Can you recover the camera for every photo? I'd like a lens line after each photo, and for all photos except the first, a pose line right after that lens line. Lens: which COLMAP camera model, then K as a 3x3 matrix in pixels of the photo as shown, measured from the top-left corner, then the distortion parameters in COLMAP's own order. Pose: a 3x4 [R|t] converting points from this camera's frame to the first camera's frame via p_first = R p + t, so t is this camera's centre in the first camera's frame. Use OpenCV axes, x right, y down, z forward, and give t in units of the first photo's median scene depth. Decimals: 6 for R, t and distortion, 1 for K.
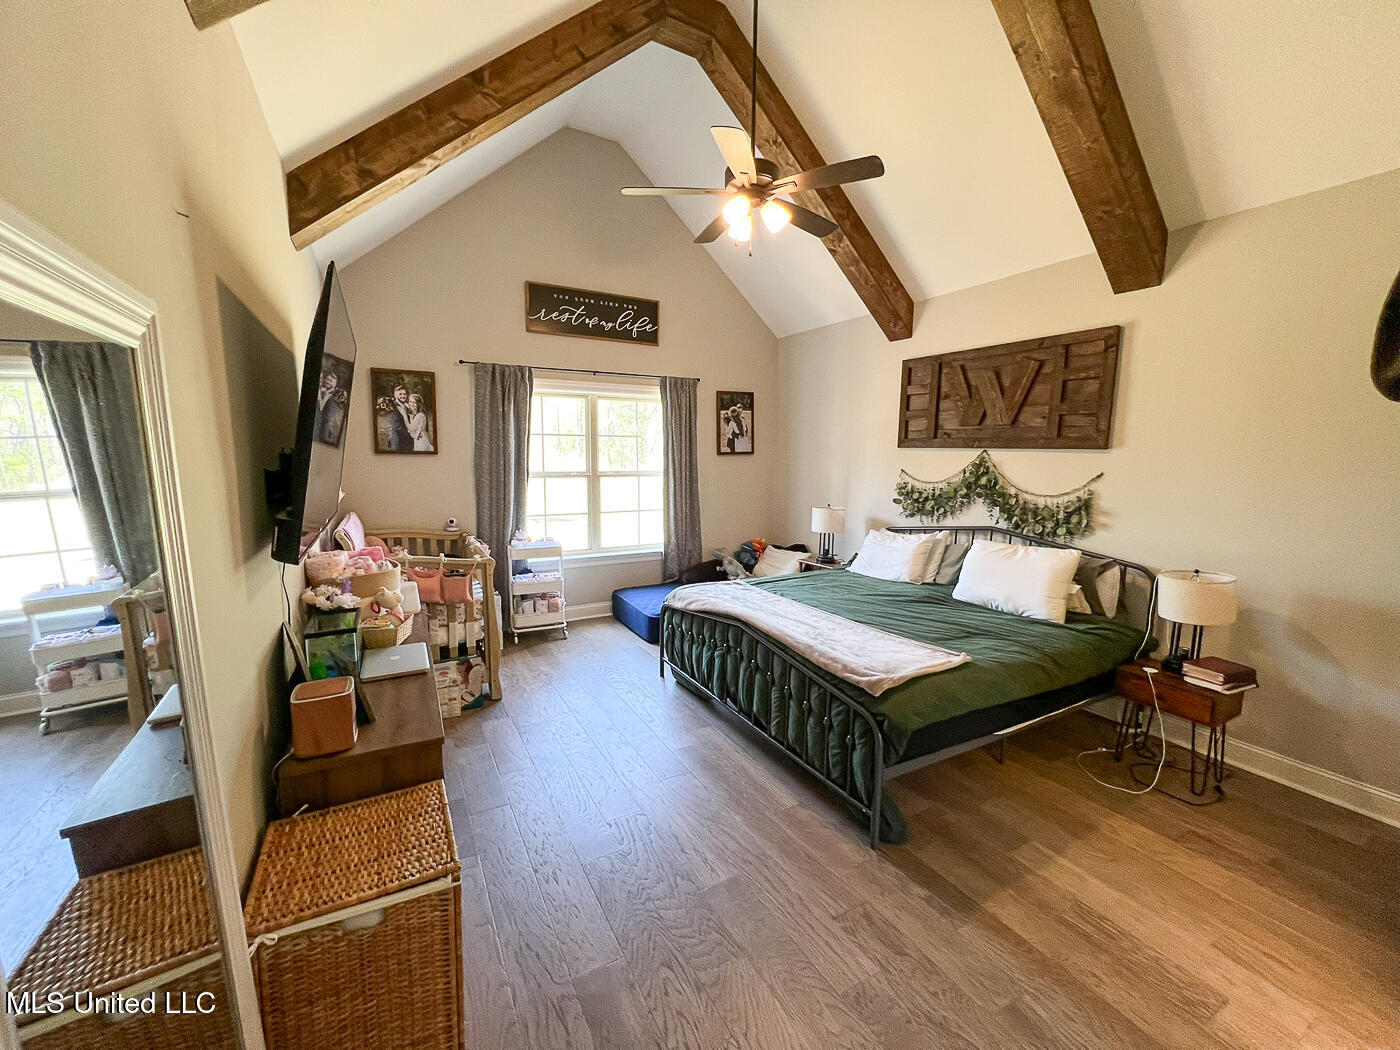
lens RADIAL K [[558.8, 0, 691.0], [0, 558.8, 526.9], [0, 0, 1]] dist [-0.002300, 0.000548]
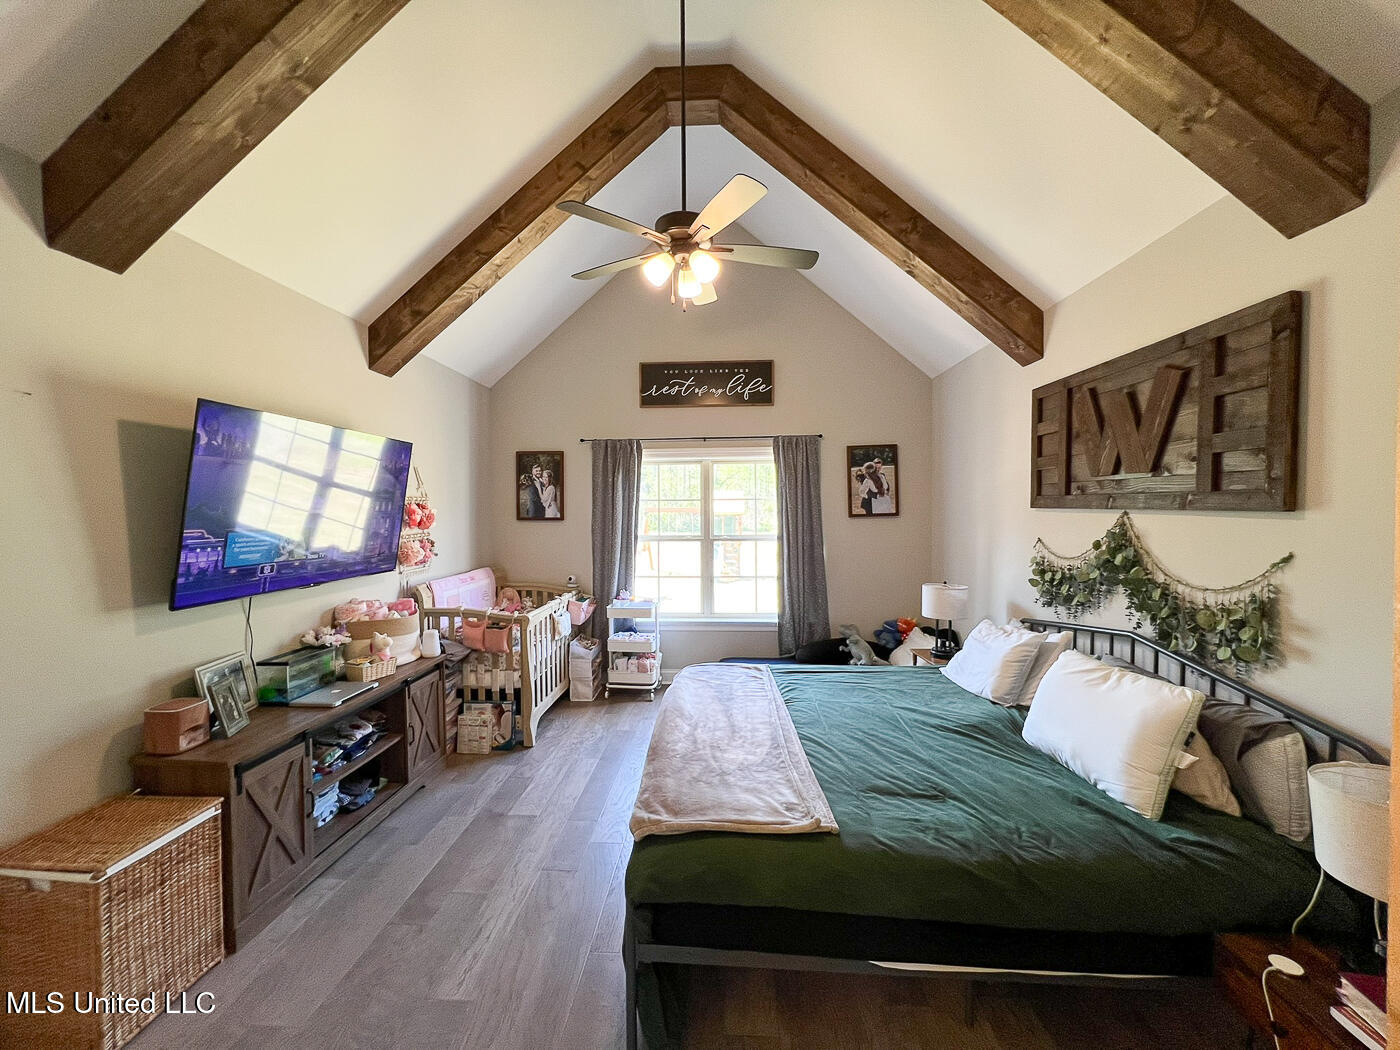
lens RADIAL K [[558.8, 0, 696.0], [0, 558.8, 526.9], [0, 0, 1]] dist [-0.002300, 0.000548]
pose [[0.846409, 0.002091, -0.532529, 0.409078], [-0.055824, 0.994831, -0.084820, -0.034116], [0.529599, 0.101520, 0.842151, 0.175193]]
